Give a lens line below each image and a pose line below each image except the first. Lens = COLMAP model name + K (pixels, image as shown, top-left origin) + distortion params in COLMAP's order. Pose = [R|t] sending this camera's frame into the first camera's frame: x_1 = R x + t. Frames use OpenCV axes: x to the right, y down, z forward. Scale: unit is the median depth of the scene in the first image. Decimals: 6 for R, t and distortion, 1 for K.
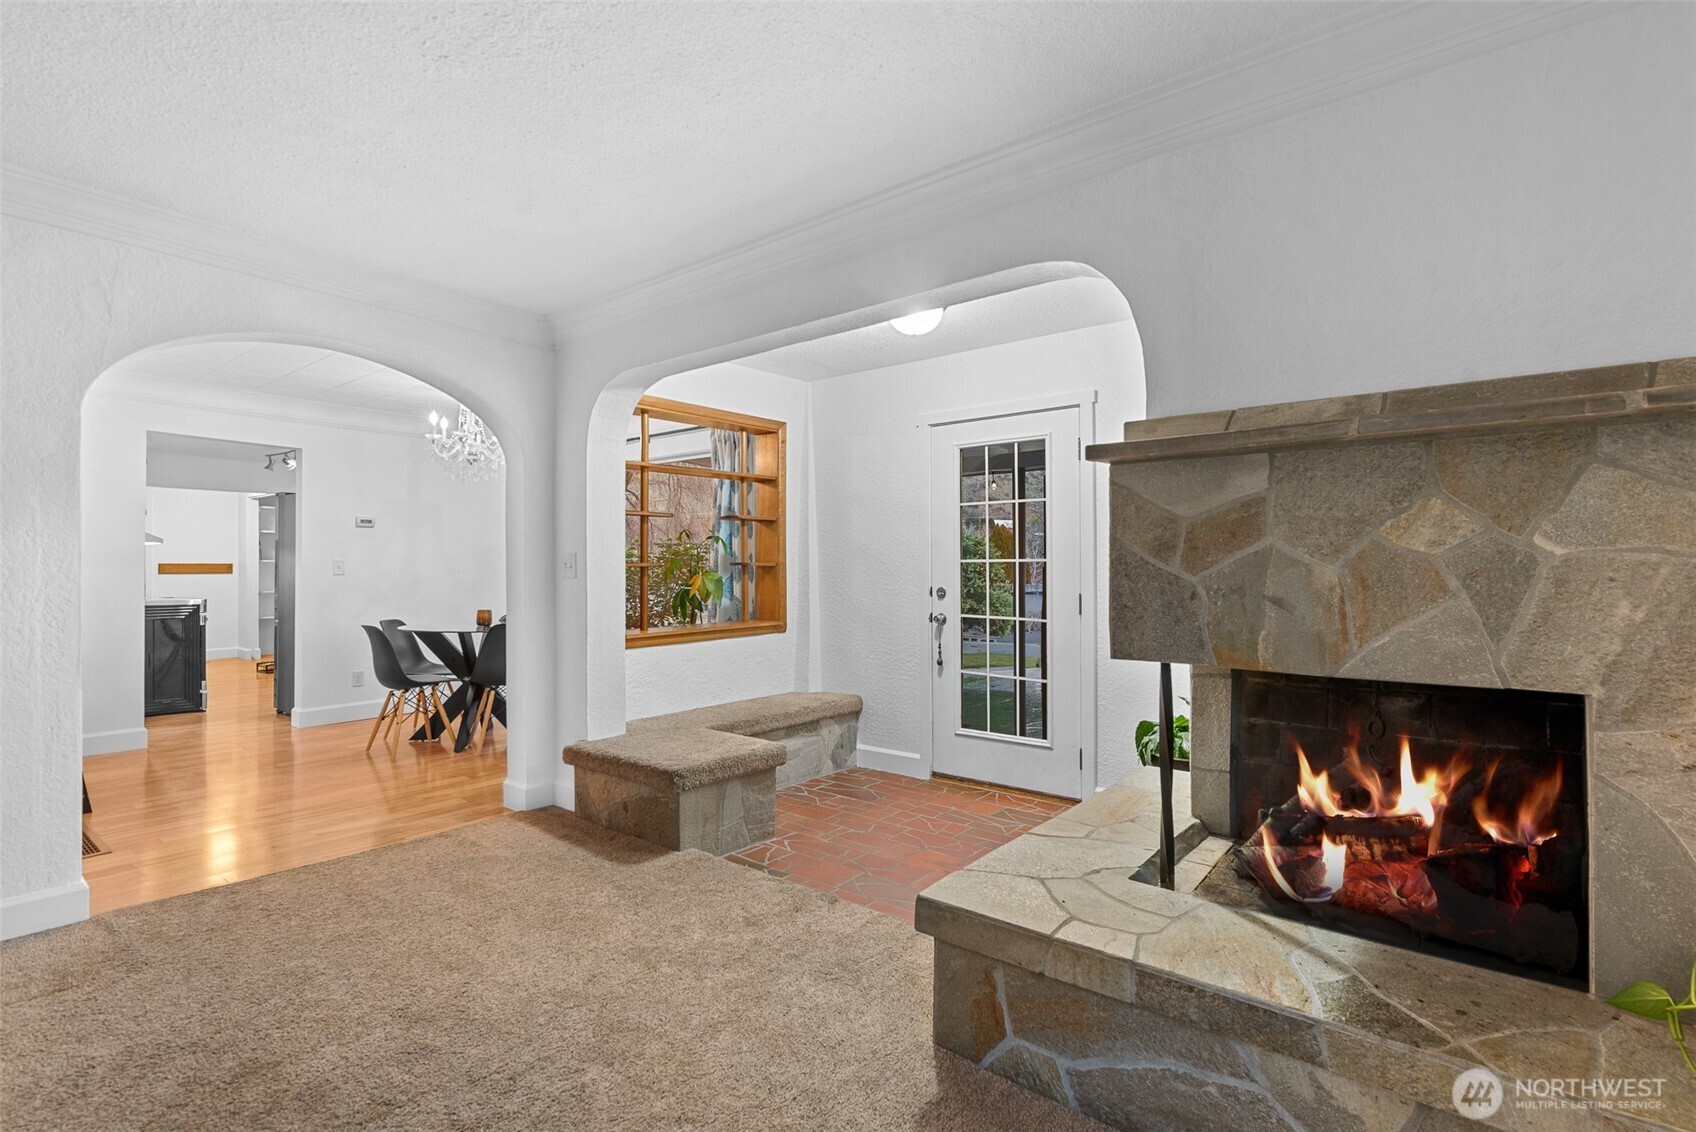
lens RADIAL K [[804.8, 0, 848.0], [0, 804.8, 566.0], [0, 0, 1]] dist [-0.000143, -0.000080]
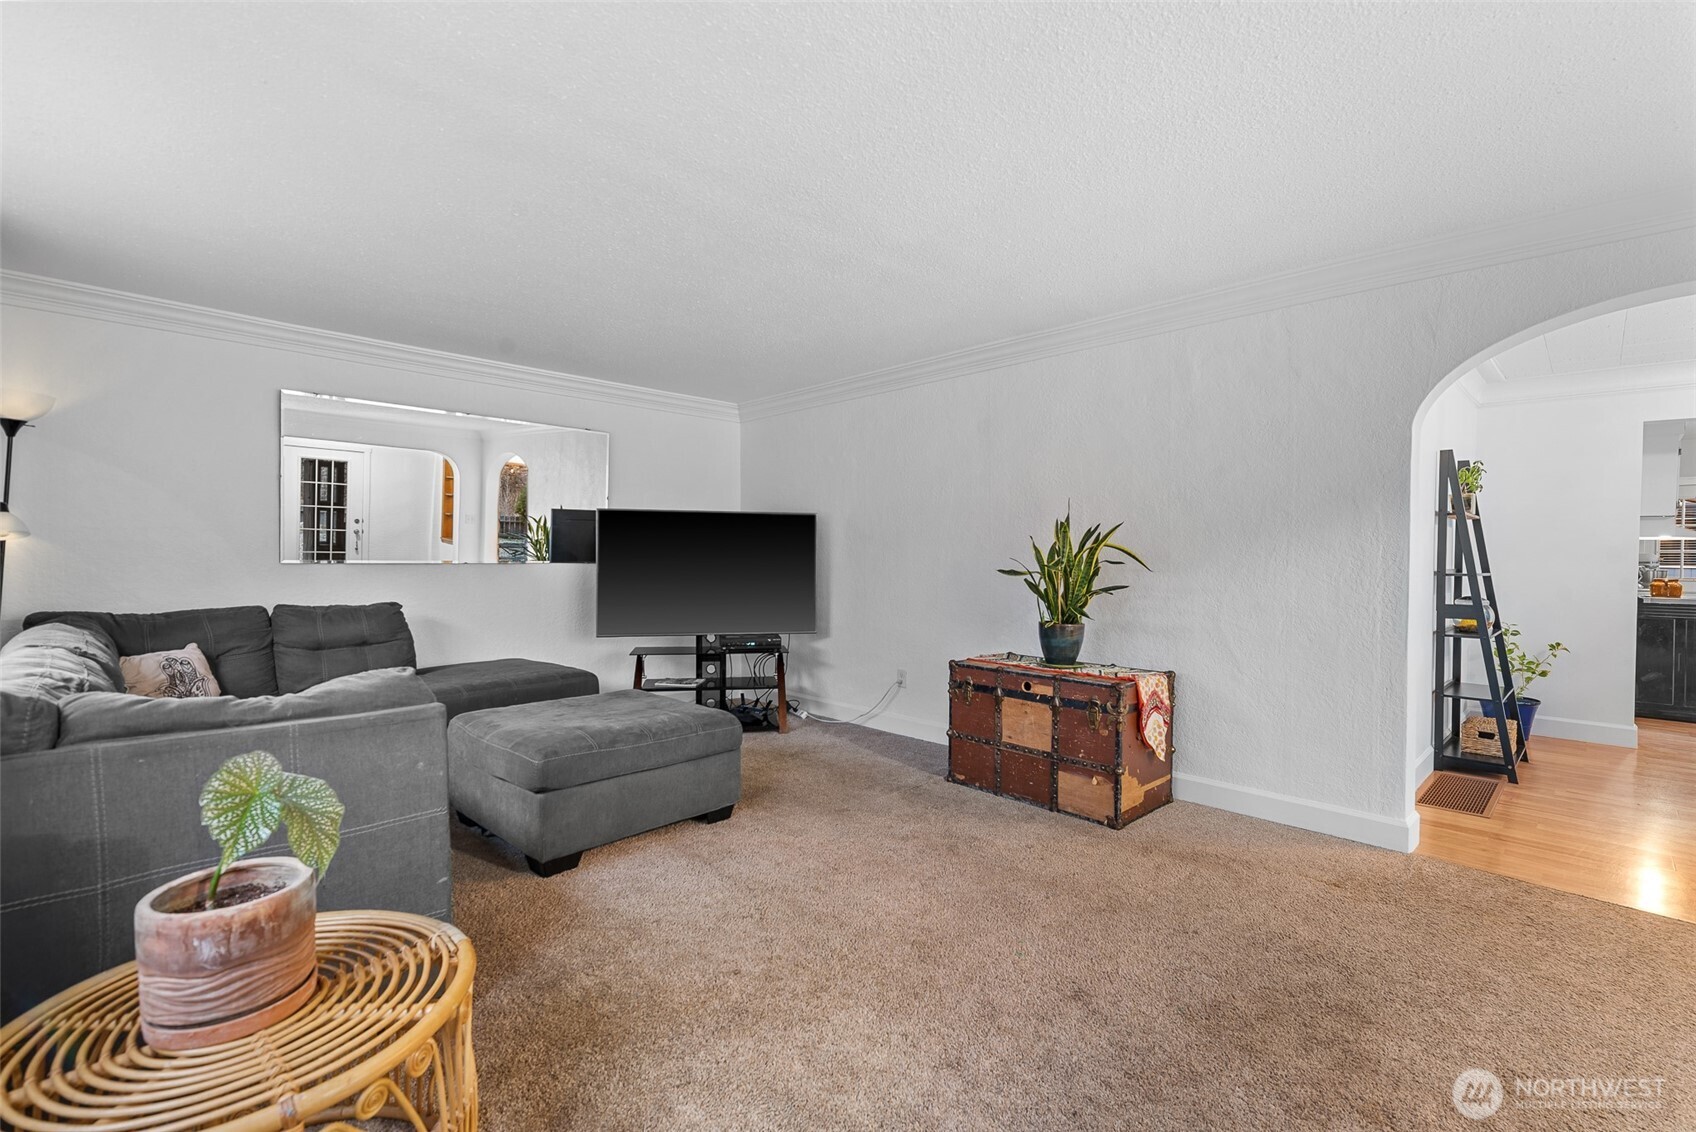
lens RADIAL K [[742.8, 0, 857.0], [0, 742.8, 576.2], [0, 0, 1]] dist [0.001282, -0.000157]
pose [[-0.101076, 0.030985, -0.994396, 0.241453], [-0.012682, 0.999394, 0.032430, -0.001139], [0.994798, 0.015889, -0.100622, 0.297679]]
